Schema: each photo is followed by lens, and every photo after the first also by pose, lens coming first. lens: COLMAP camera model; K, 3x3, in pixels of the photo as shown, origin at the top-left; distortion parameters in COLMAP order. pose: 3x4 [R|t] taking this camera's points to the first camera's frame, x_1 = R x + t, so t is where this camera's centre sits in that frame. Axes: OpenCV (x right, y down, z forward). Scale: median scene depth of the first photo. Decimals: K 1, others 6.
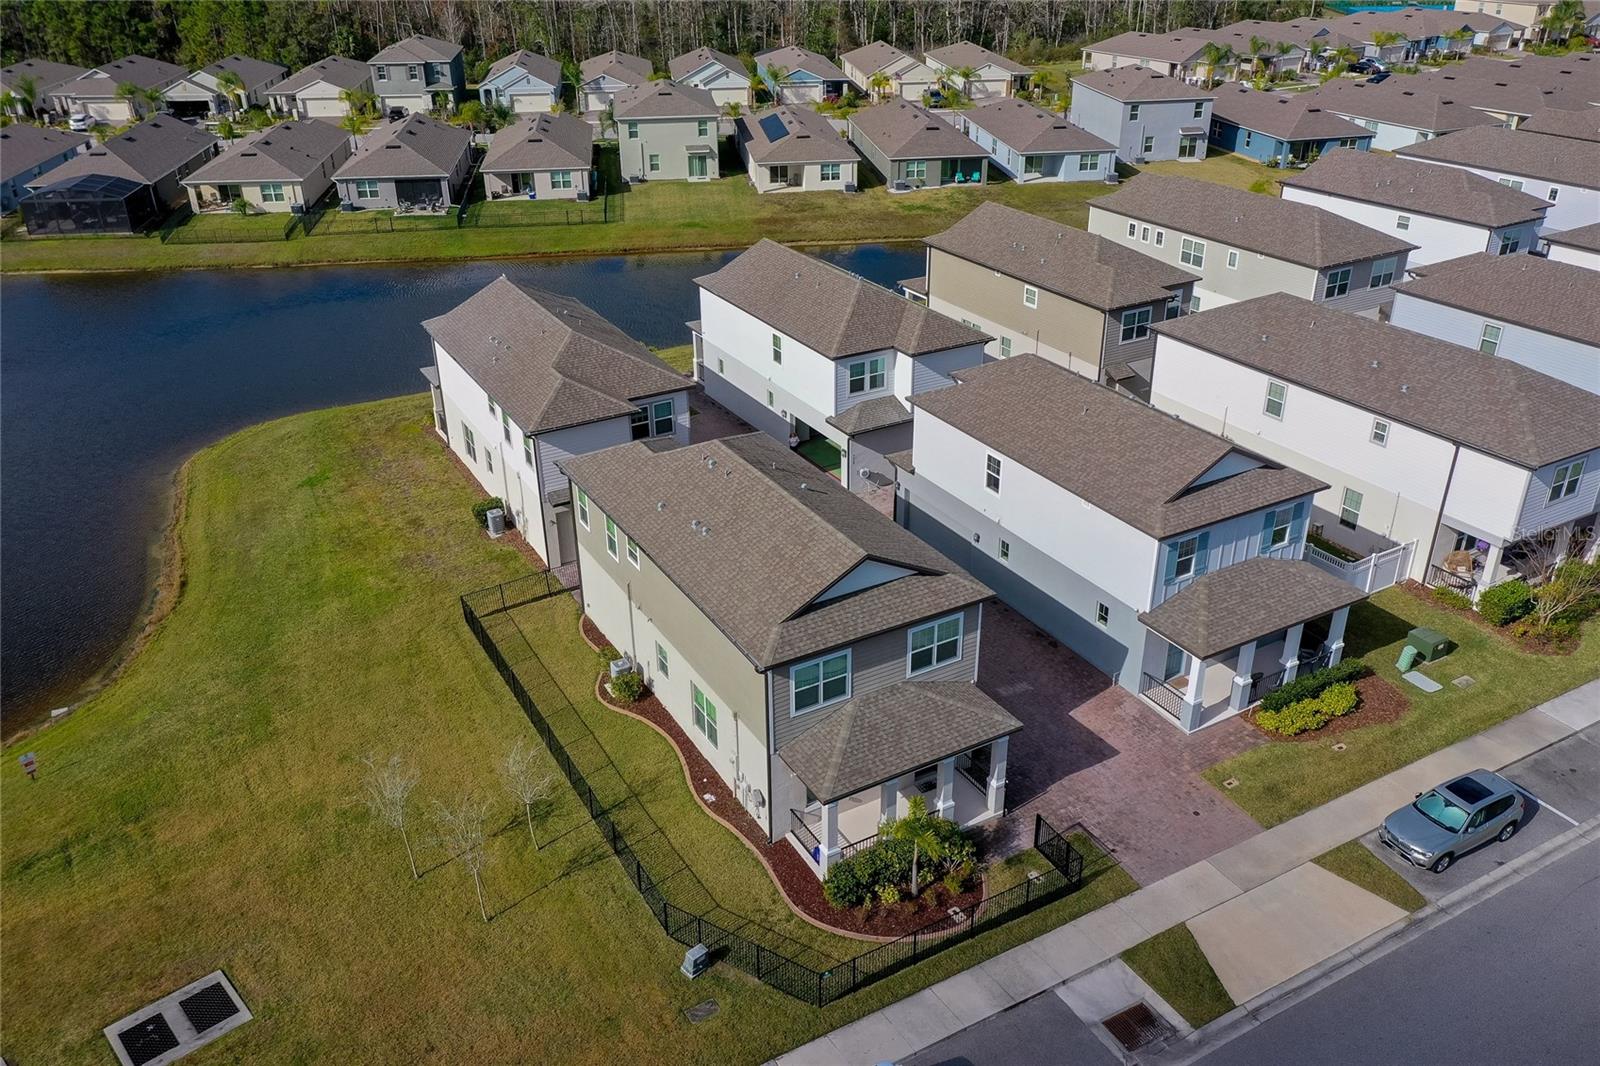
lens RADIAL K [[1277.2, 0, 800.0], [0, 1277.2, 533.0], [0, 0, 1]] dist [0.029085, 0.000104]
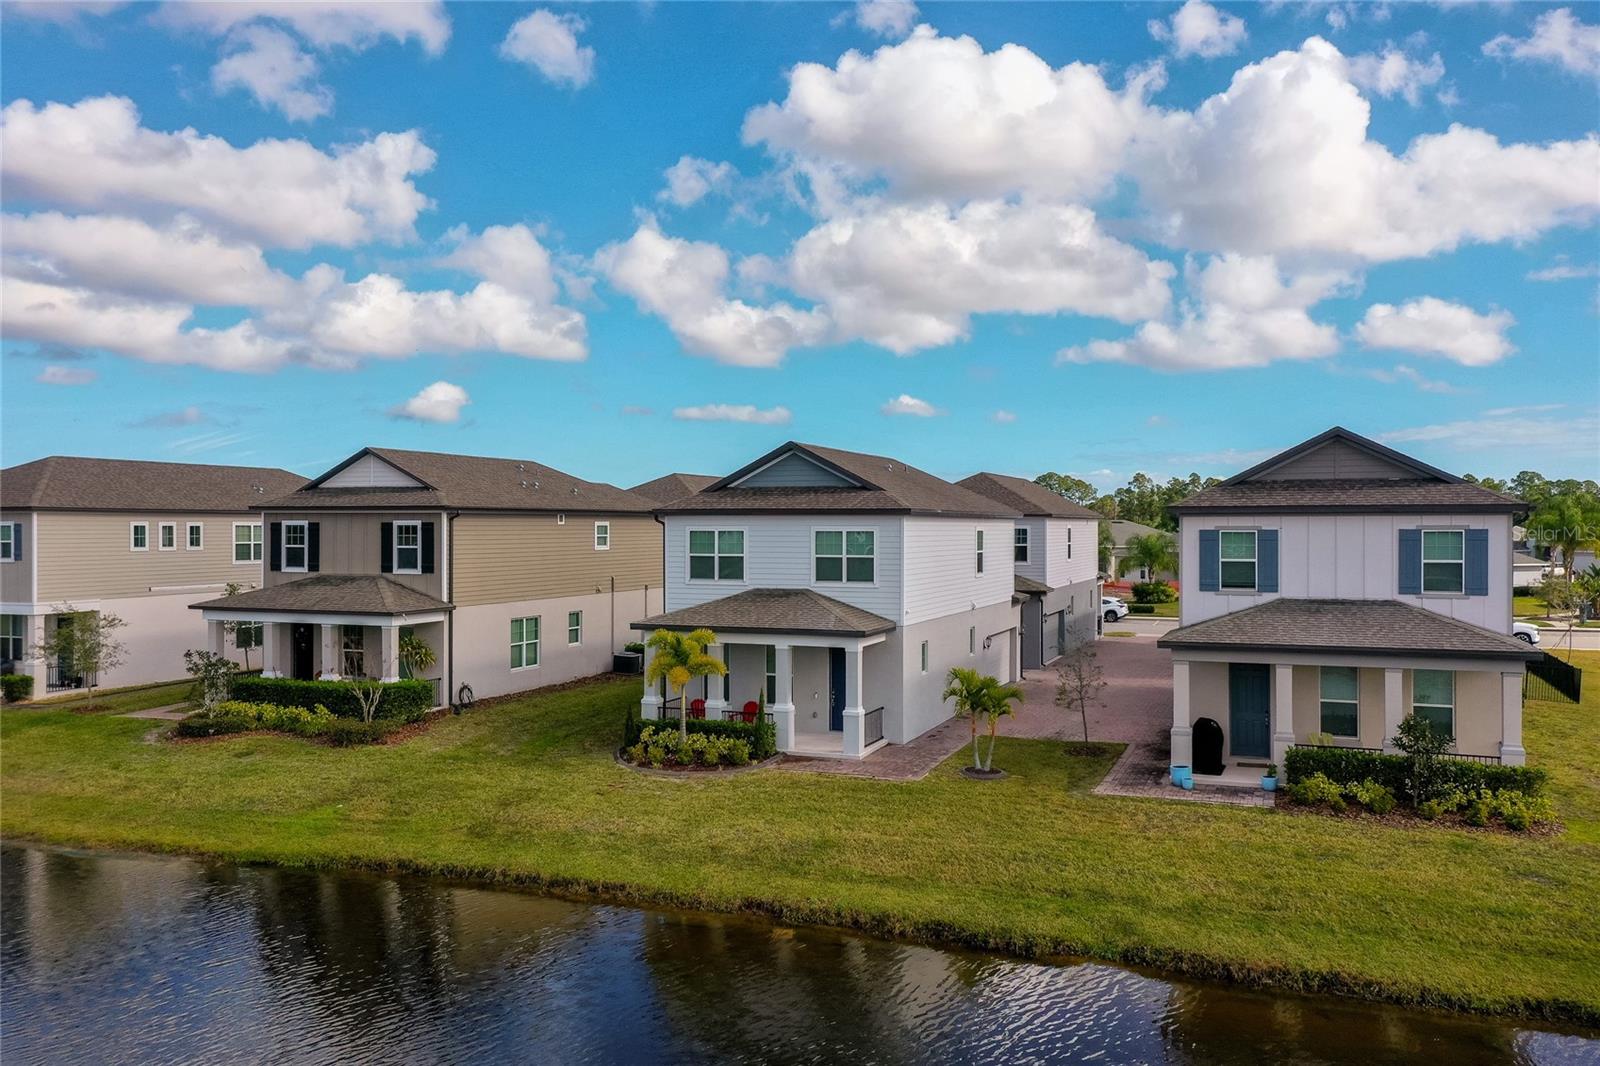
lens RADIAL K [[1284.8, 0, 800.0], [0, 1284.8, 533.0], [0, 0, 1]] dist [0.018570, -0.011265]
pose [[-0.630363, 0.006314, 0.776275, -0.387559], [0.357837, 0.889759, 0.283339, -0.303297], [-0.688909, 0.456387, -0.563131, 1.149834]]
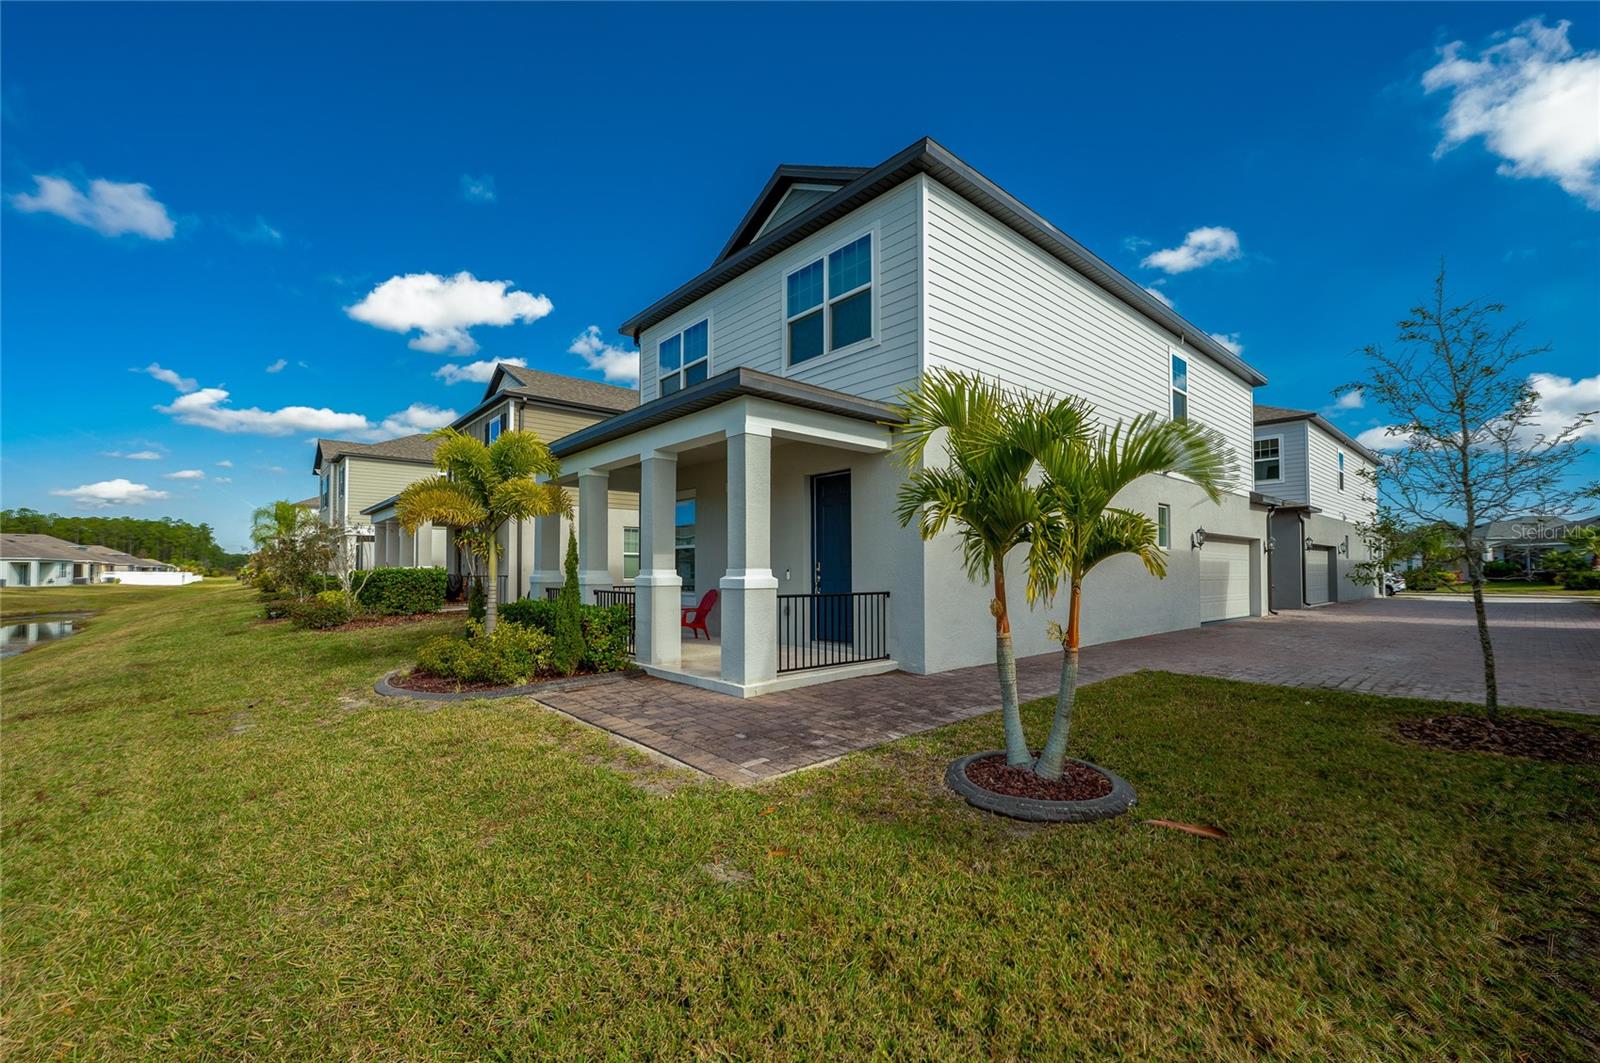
lens RADIAL K [[654.7, 0, 802.9], [0, 654.7, 561.7], [0, 0, 1]] dist [-0.000566, -0.000037]
pose [[-0.213478, 0.029050, 0.976516, -0.163424], [0.451404, 0.889392, 0.072224, -0.133392], [-0.866408, 0.456221, -0.202979, 0.940248]]
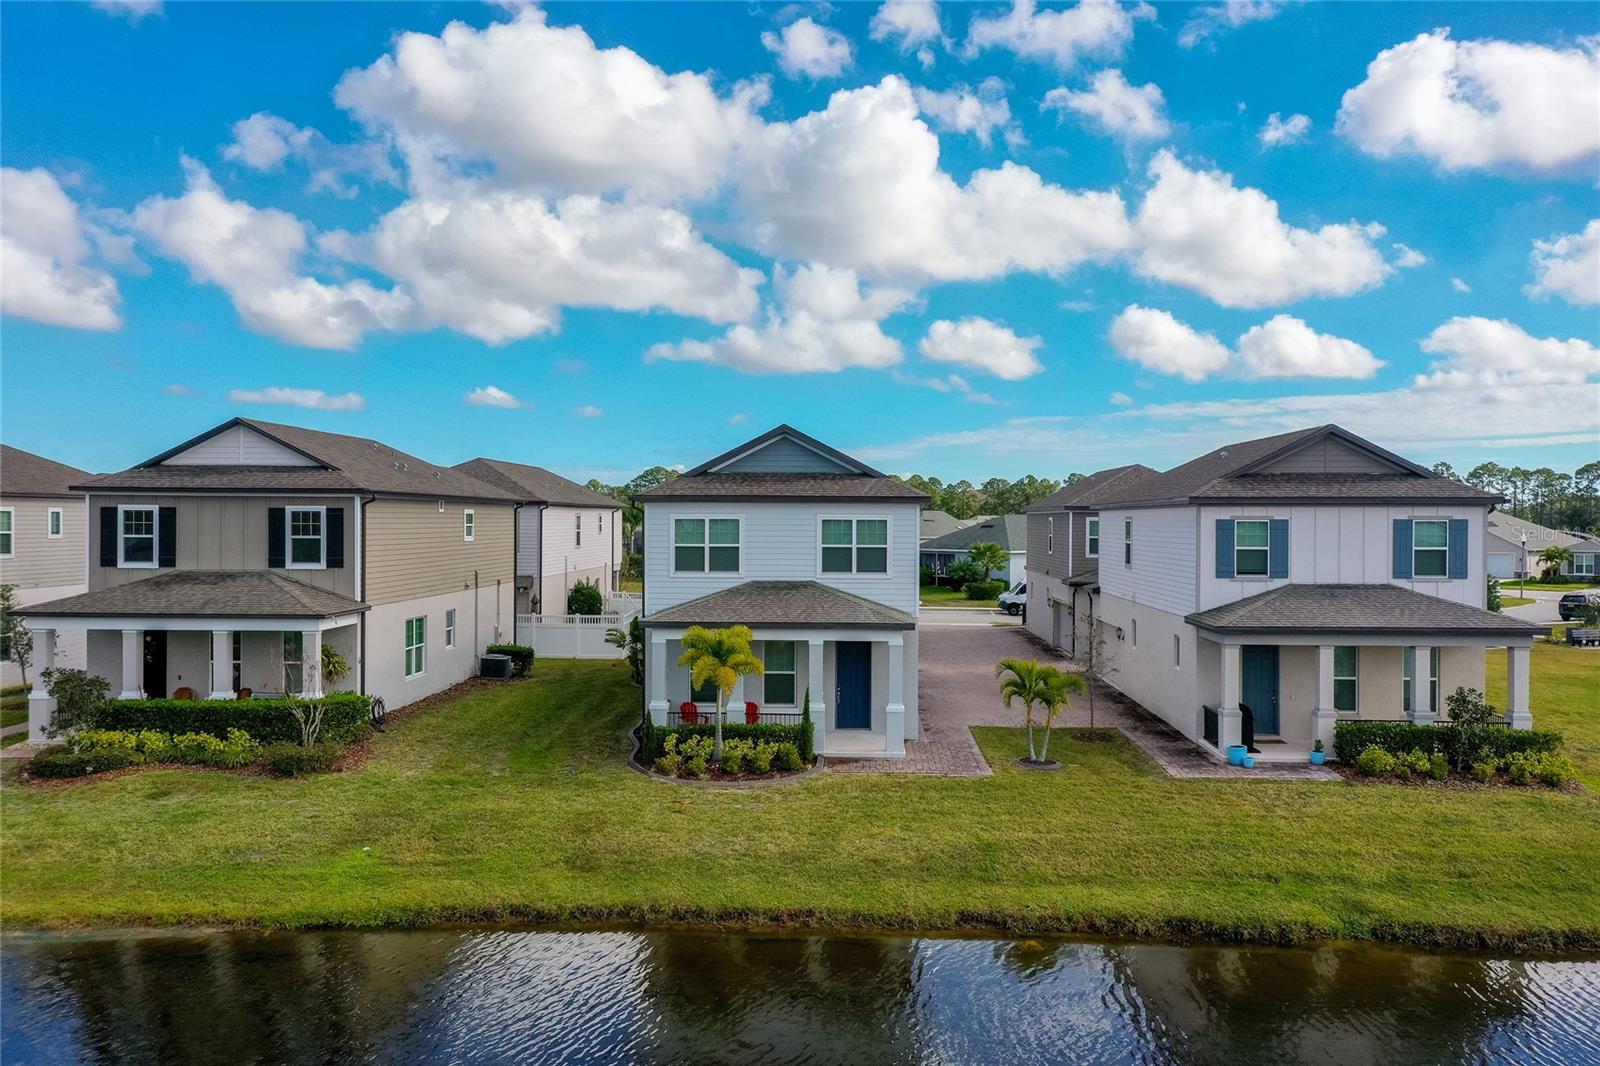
lens RADIAL K [[1277.2, 0, 800.0], [0, 1277.2, 533.0], [0, 0, 1]] dist [0.029085, 0.000104]
pose [[-0.849223, 0.002376, 0.528029, -0.259432], [0.243633, 0.888948, 0.387834, -0.336984], [-0.468468, 0.458003, -0.755494, 1.218750]]
